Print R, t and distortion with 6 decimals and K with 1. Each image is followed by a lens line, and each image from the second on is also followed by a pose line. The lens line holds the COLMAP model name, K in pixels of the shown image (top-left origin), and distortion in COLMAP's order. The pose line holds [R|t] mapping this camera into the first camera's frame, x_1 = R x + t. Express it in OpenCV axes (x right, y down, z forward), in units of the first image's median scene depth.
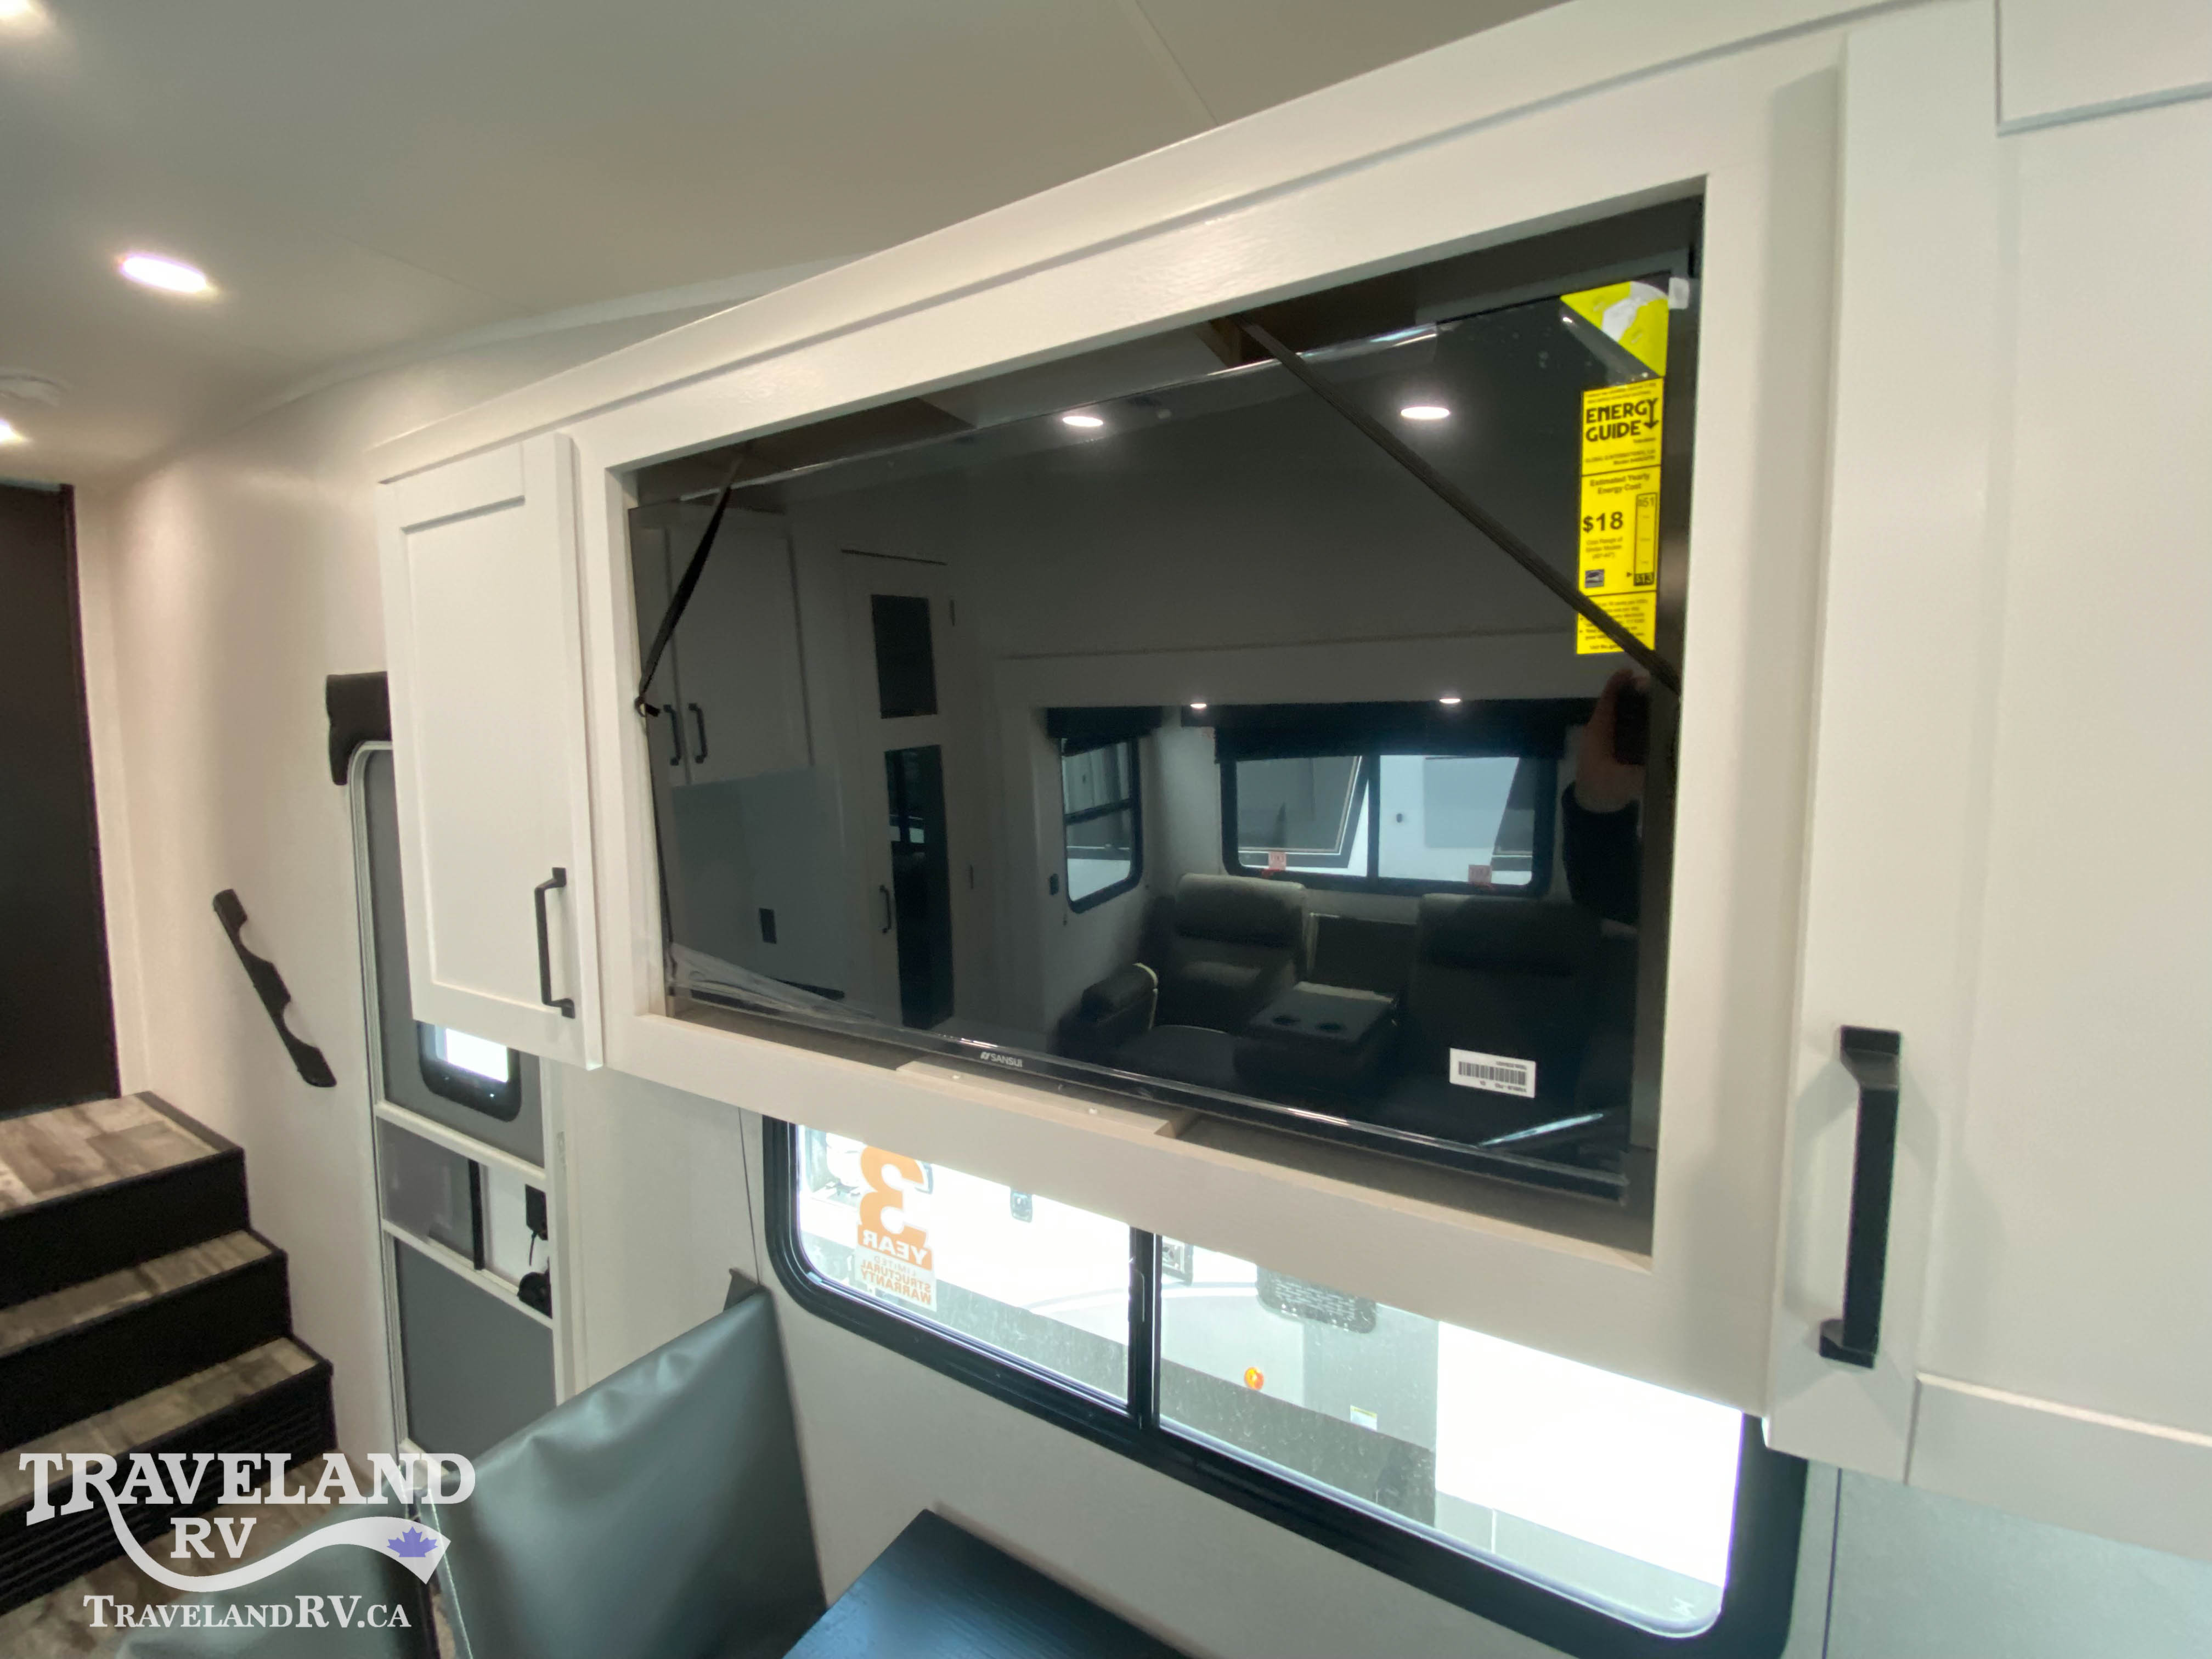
lens RADIAL K [[880.0, 0, 1102.6], [0, 880.0, 830.9], [0, 0, 1]] dist [0.000199, -0.012289]
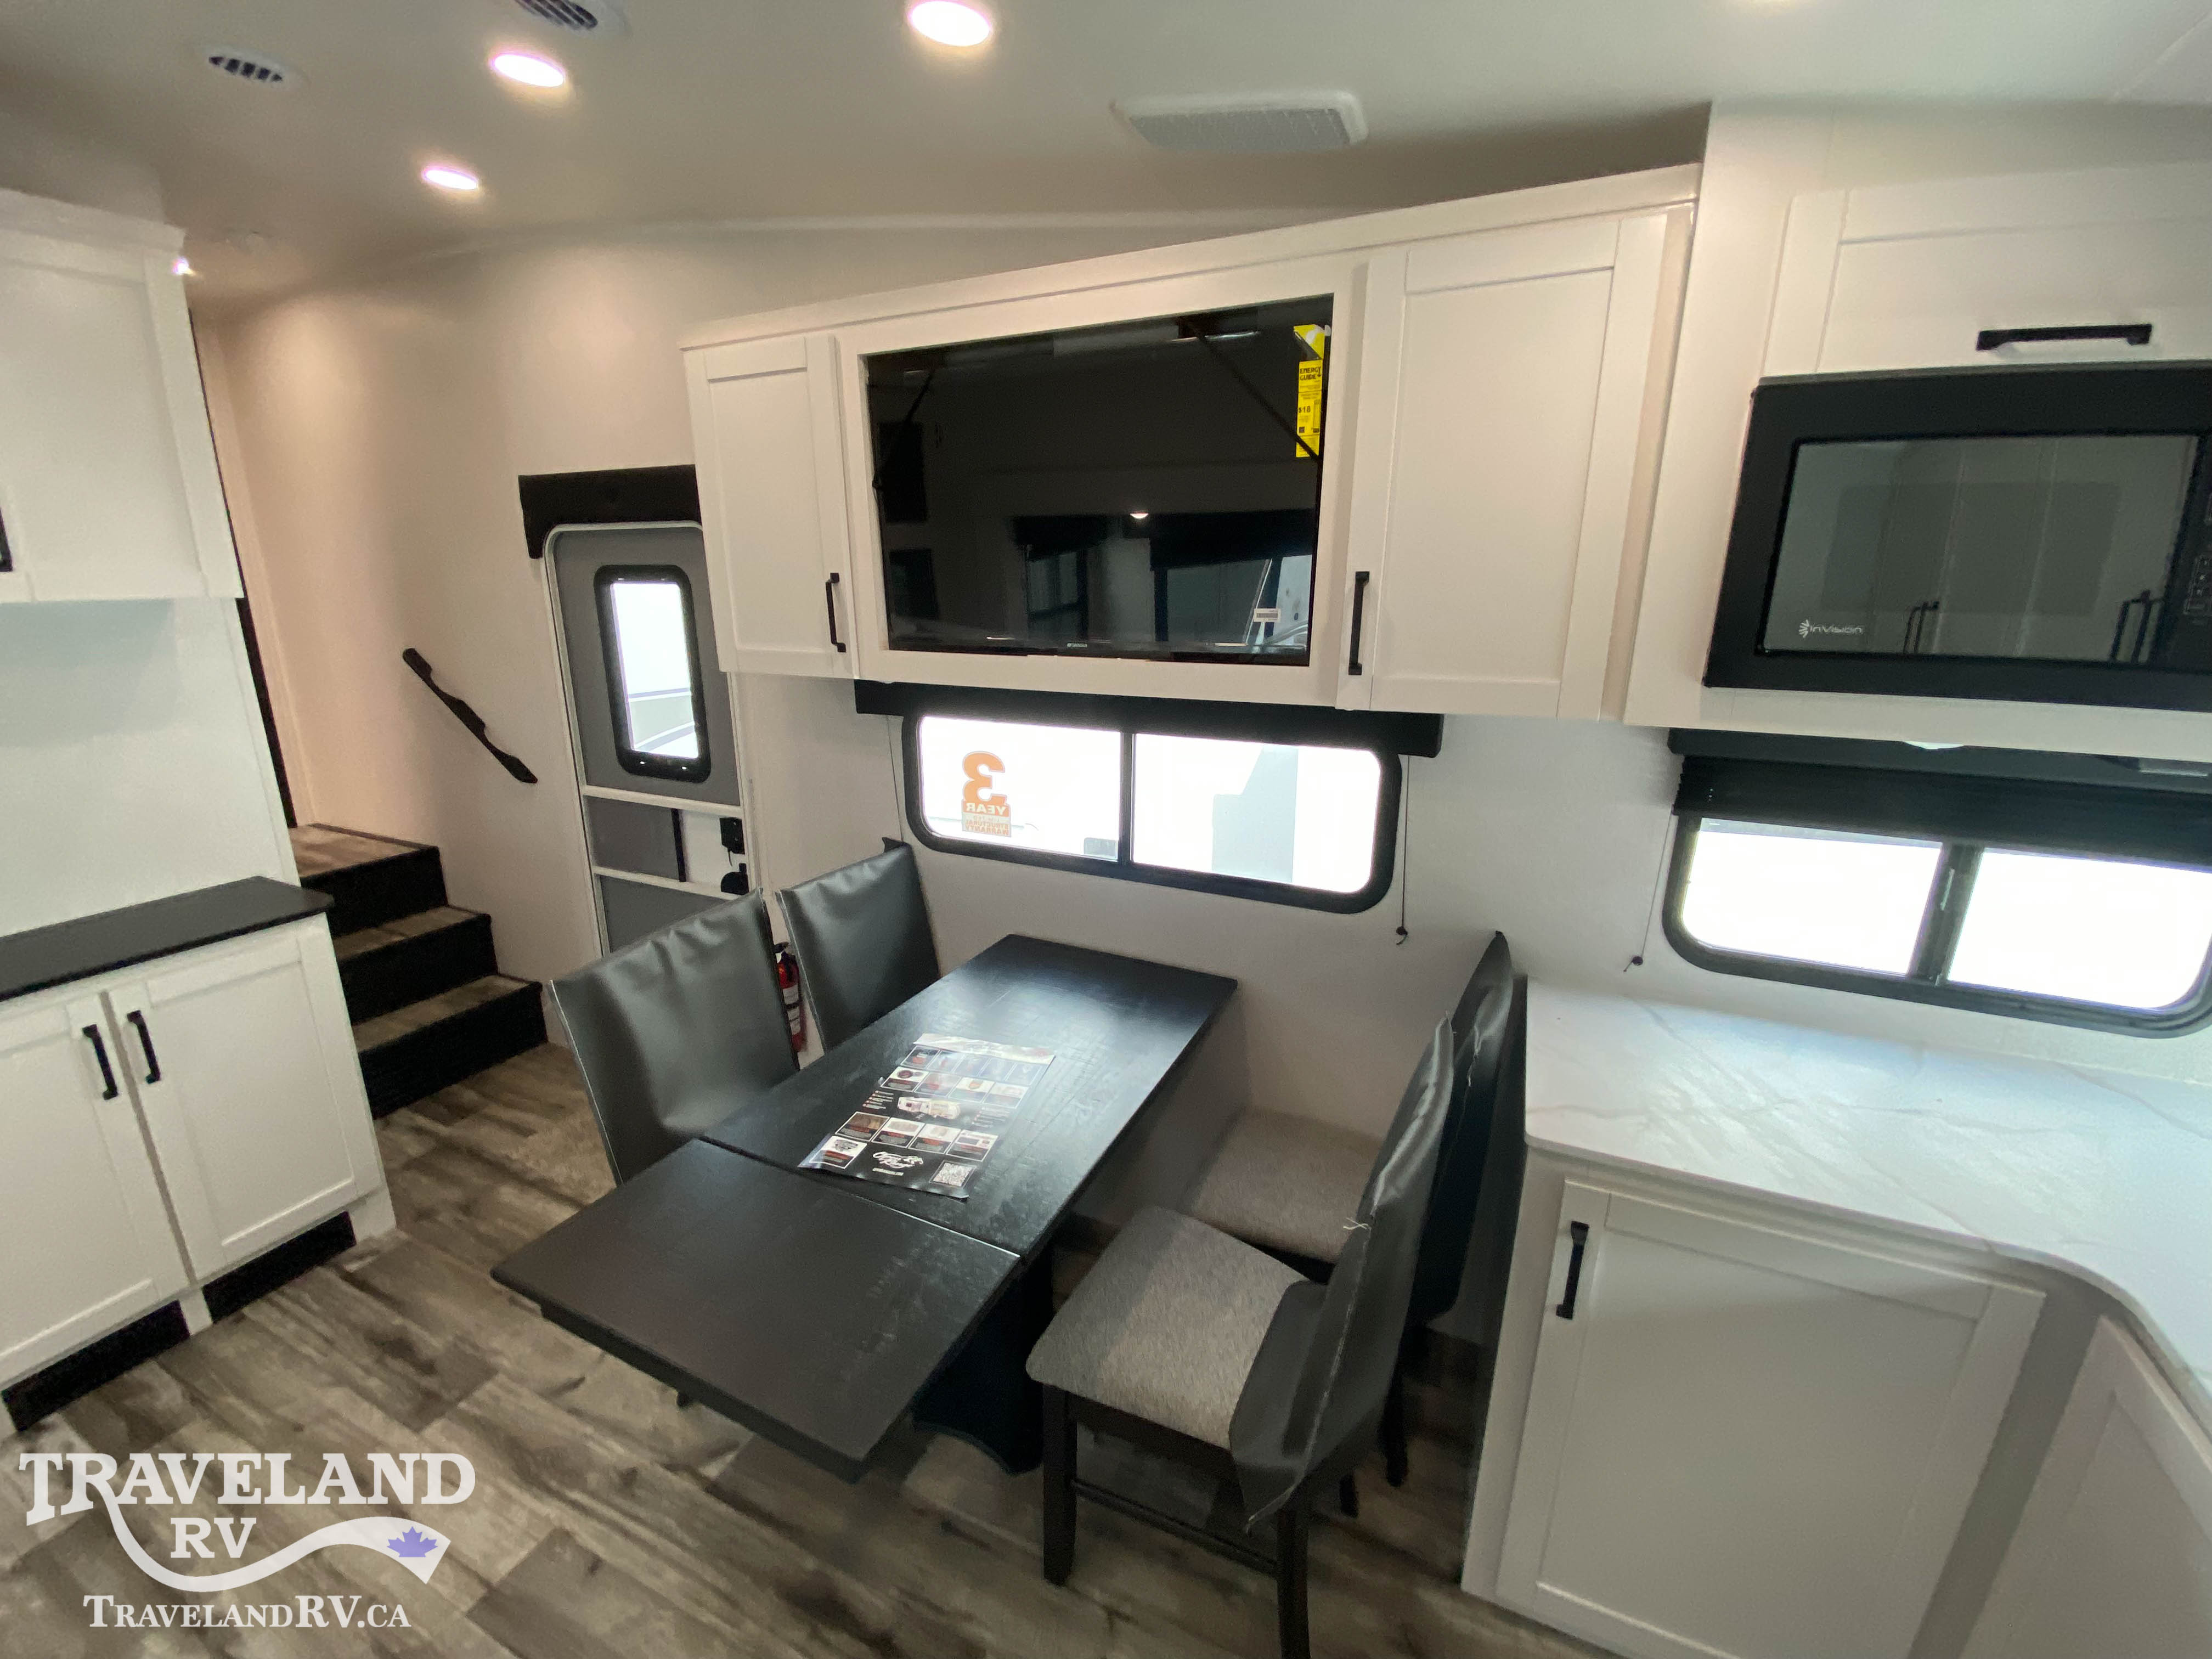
lens RADIAL K [[889.0, 0, 1100.8], [0, 889.0, 831.8], [0, 0, 1]] dist [0.024920, -0.022032]
pose [[0.996461, -0.020040, 0.081635, -0.151742], [0.005587, 0.984809, 0.173551, 0.203090], [-0.083873, -0.172481, 0.981435, -0.832362]]
